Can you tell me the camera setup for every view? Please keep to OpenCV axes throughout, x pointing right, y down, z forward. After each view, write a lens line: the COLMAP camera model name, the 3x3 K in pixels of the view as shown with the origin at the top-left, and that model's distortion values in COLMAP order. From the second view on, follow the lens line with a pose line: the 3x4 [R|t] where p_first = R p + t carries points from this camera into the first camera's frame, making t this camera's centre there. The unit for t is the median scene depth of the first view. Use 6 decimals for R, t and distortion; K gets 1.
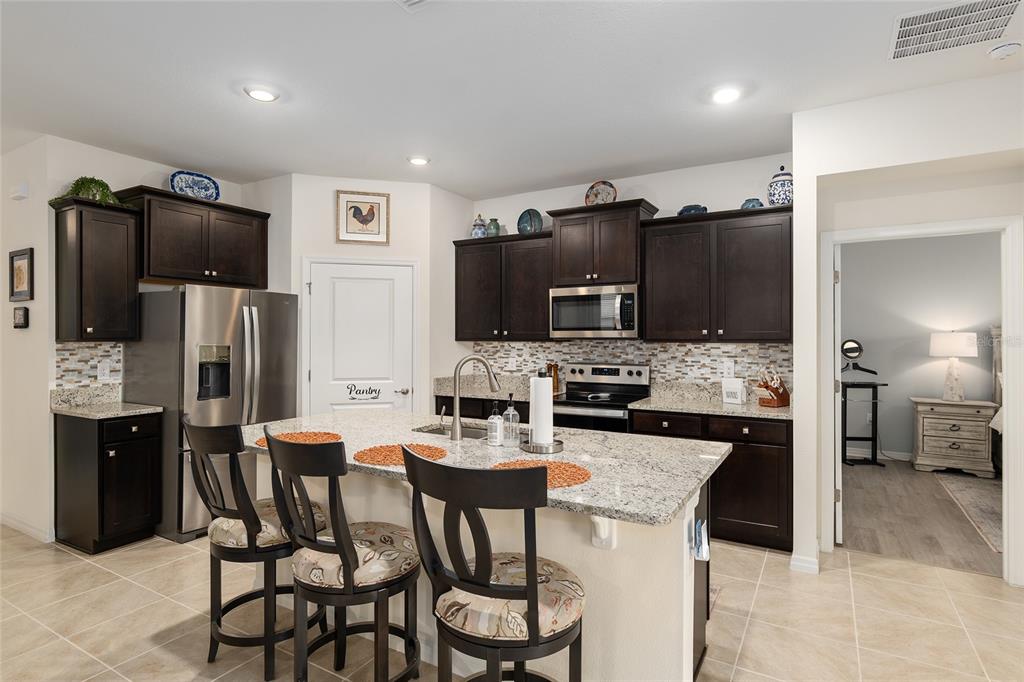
lens RADIAL K [[541.3, 0, 513.9], [0, 541.3, 337.8], [0, 0, 1]] dist [-0.002697, 0.000990]
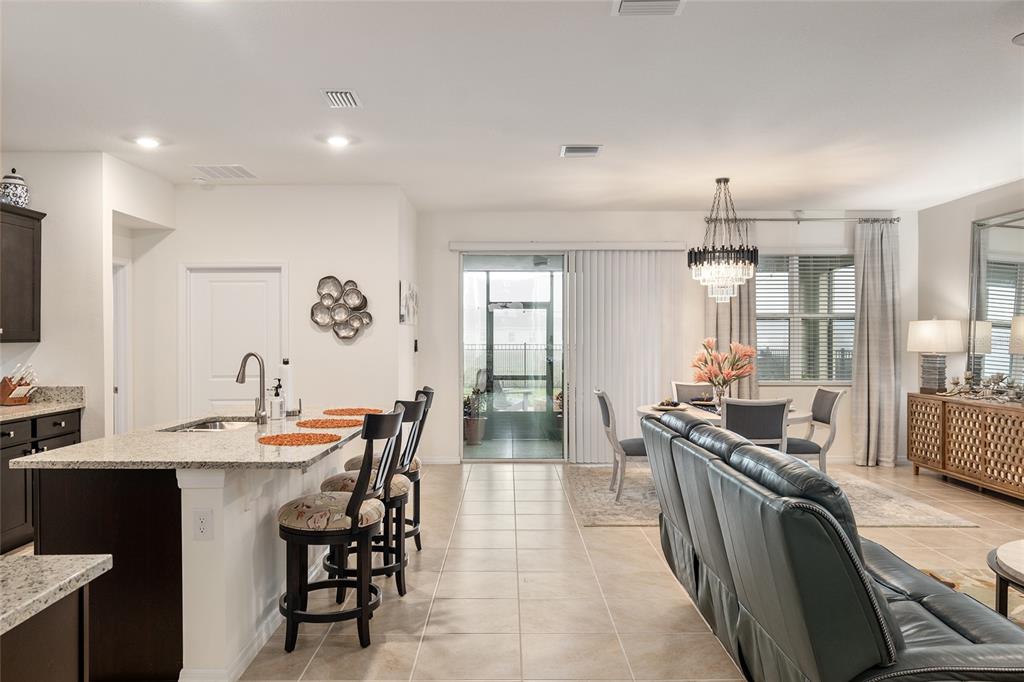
lens RADIAL K [[719.1, 0, 512.9], [0, 719.1, 339.5], [0, 0, 1]] dist [0.003596, 0.001372]
pose [[-0.515635, -0.003801, 0.856800, -0.969614], [0.000804, 0.999988, 0.004920, -0.001219], [-0.856808, 0.003226, -0.515626, 0.752322]]
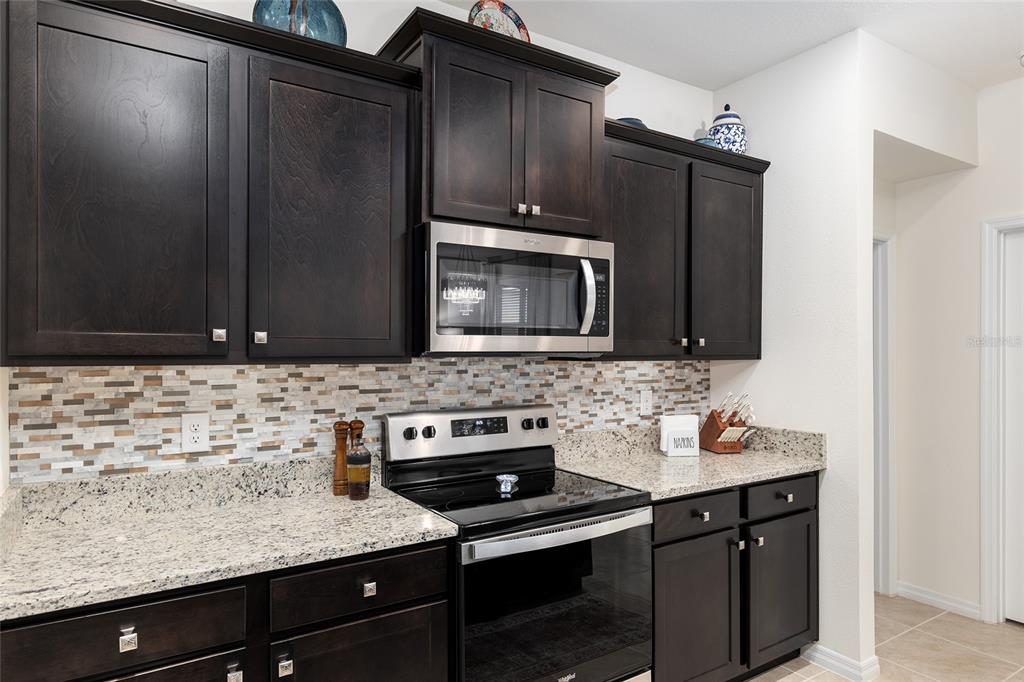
lens RADIAL K [[616.7, 0, 512.4], [0, 616.7, 354.8], [0, 0, 1]] dist [0.001865, 0.001569]
pose [[0.447882, -0.005976, 0.894073, -0.284582], [0.001638, 0.999981, 0.005864, -0.000738], [-0.894091, -0.001162, 0.447883, 0.748796]]
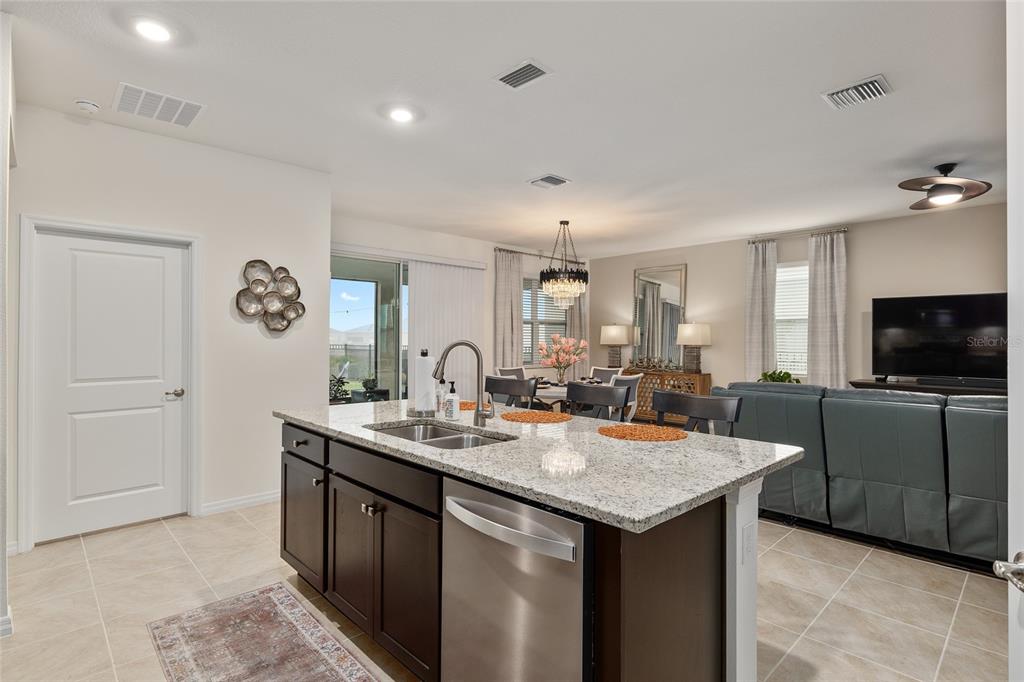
lens RADIAL K [[510.6, 0, 506.6], [0, 510.6, 339.2], [0, 0, 1]] dist [-0.018948, 0.000079]
pose [[-0.960687, -0.003097, 0.277618, -0.231231], [-0.003439, 0.999994, -0.000747, 0.018012], [-0.277614, -0.001673, -0.960691, 1.056562]]
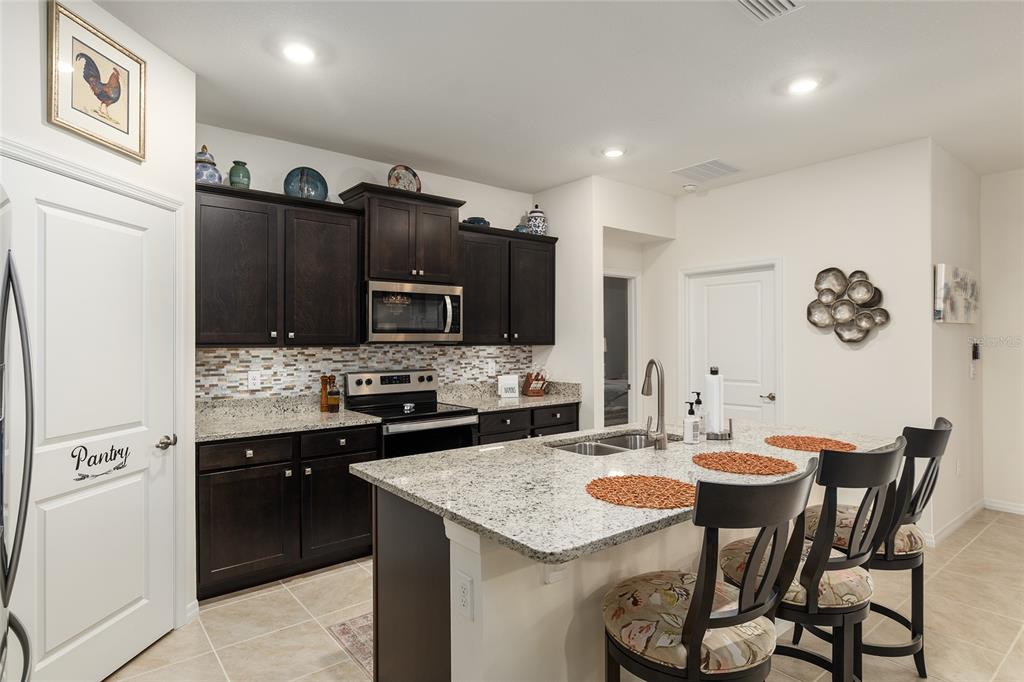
lens RADIAL K [[553.1, 0, 510.6], [0, 553.1, 340.6], [0, 0, 1]] dist [-0.001879, 0.001704]
pose [[0.346362, -0.002048, 0.938099, -0.620446], [0.004559, 0.999989, 0.000500, -0.001024], [-0.938090, 0.004103, 0.346367, 0.512880]]
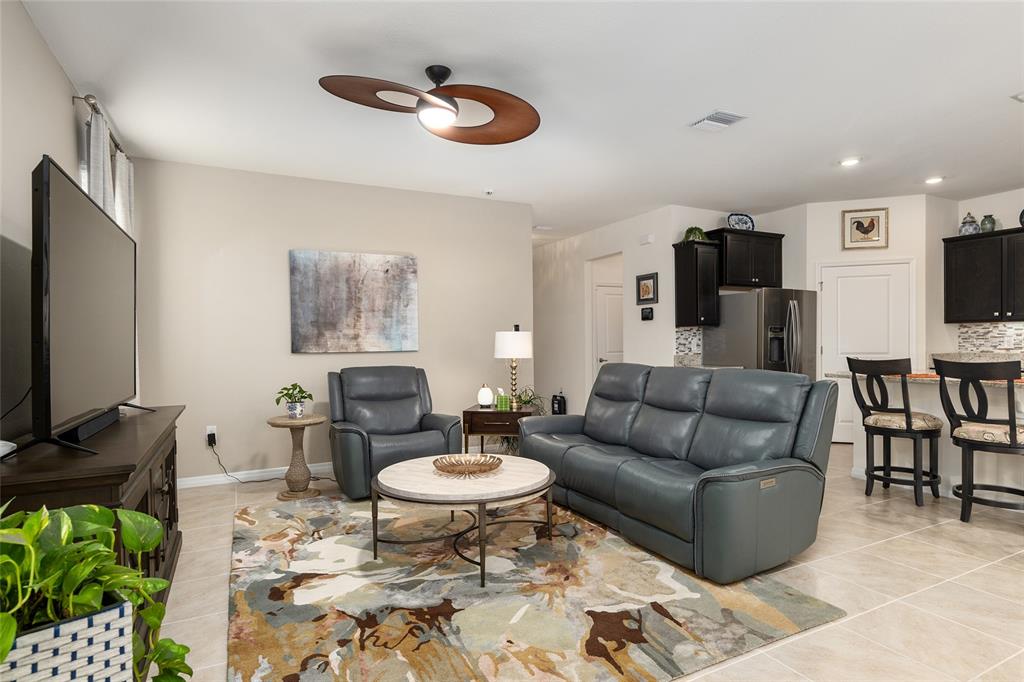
lens RADIAL K [[541.3, 0, 508.8], [0, 541.3, 347.6], [0, 0, 1]] dist [-0.002697, 0.000990]
pose [[0.839026, -0.006509, -0.544052, -0.297925], [0.011140, 0.999924, 0.005217, 0.046952], [0.543977, -0.010438, 0.839035, -0.567643]]
